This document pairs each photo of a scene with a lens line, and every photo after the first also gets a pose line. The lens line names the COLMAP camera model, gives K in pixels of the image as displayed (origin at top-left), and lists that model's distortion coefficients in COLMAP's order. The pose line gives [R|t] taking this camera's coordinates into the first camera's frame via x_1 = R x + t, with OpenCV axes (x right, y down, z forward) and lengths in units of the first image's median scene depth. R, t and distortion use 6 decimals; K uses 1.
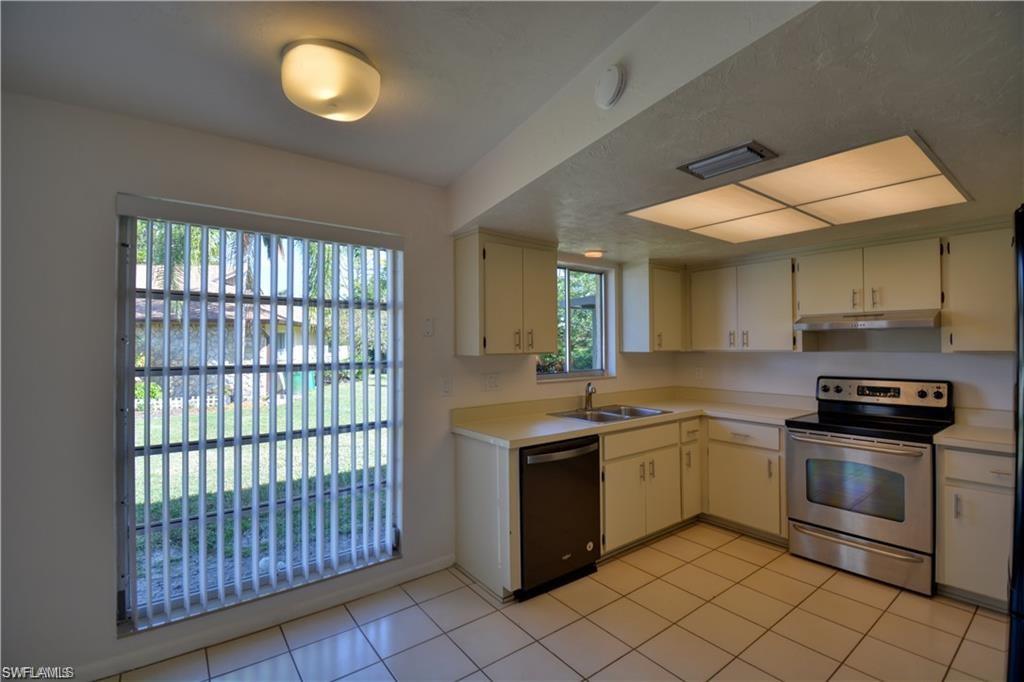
lens RADIAL K [[449.8, 0, 511.9], [0, 449.8, 338.4], [0, 0, 1]] dist [0.017691, -0.025601]
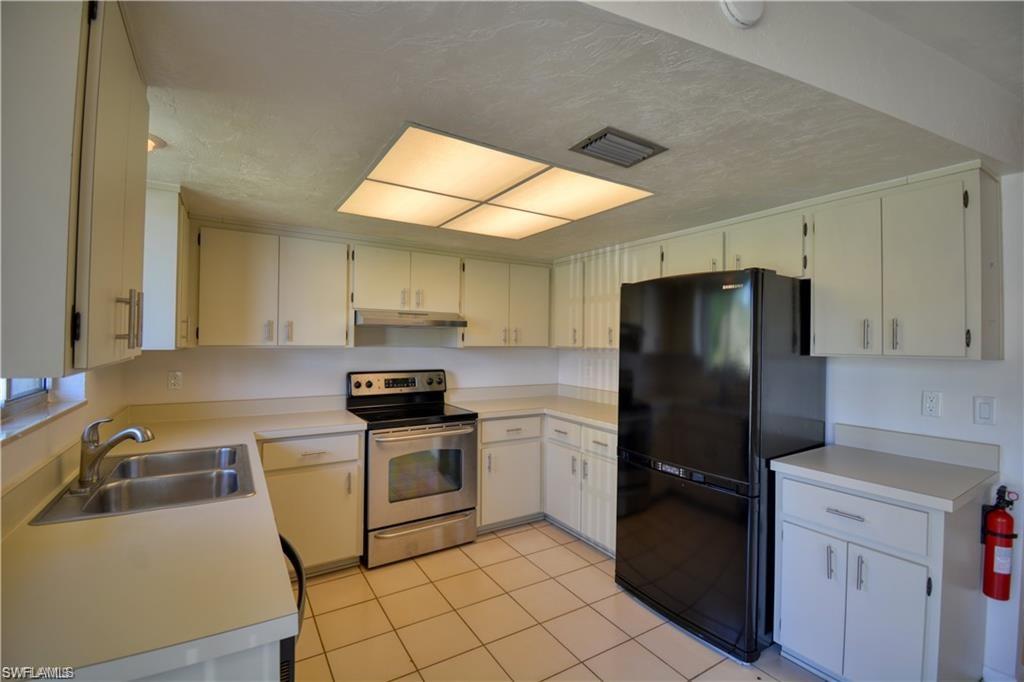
lens RADIAL K [[449.8, 0, 511.9], [0, 449.8, 338.4], [0, 0, 1]] dist [0.017691, -0.025601]
pose [[0.084913, 0.009936, 0.996339, -0.272510], [-0.029816, 0.999528, -0.007427, 0.009112], [-0.995942, -0.029077, 0.085169, 0.645861]]
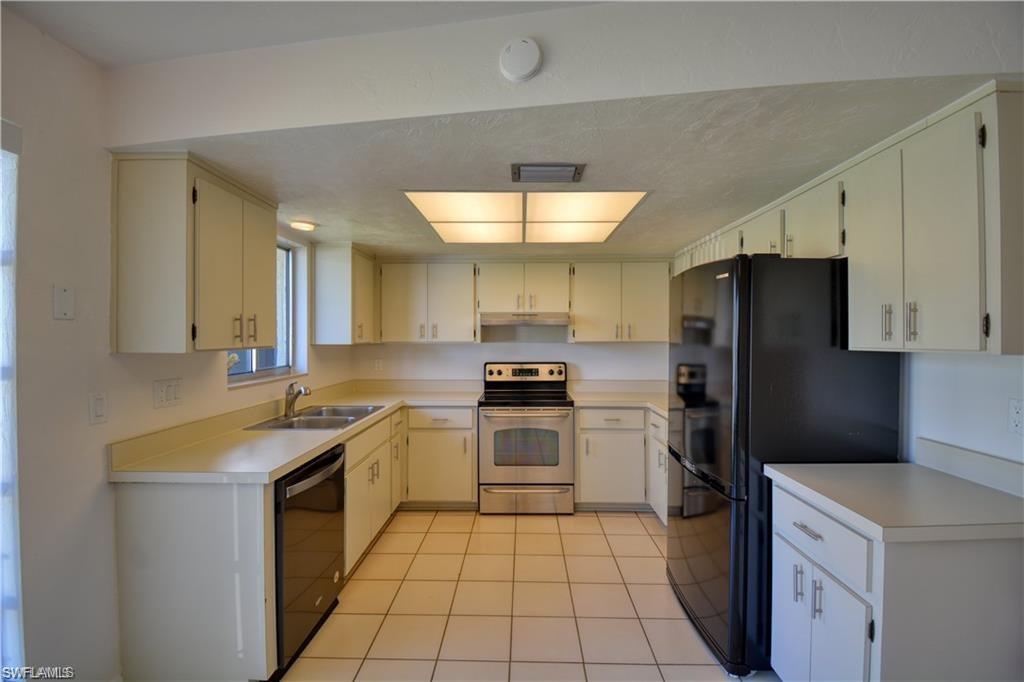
lens RADIAL K [[449.8, 0, 511.9], [0, 449.8, 338.4], [0, 0, 1]] dist [0.017691, -0.025601]
pose [[0.619256, 0.000103, 0.785189, -0.259165], [-0.015924, 0.999796, 0.012427, 0.001855], [-0.785028, -0.020199, 0.619131, 0.213319]]
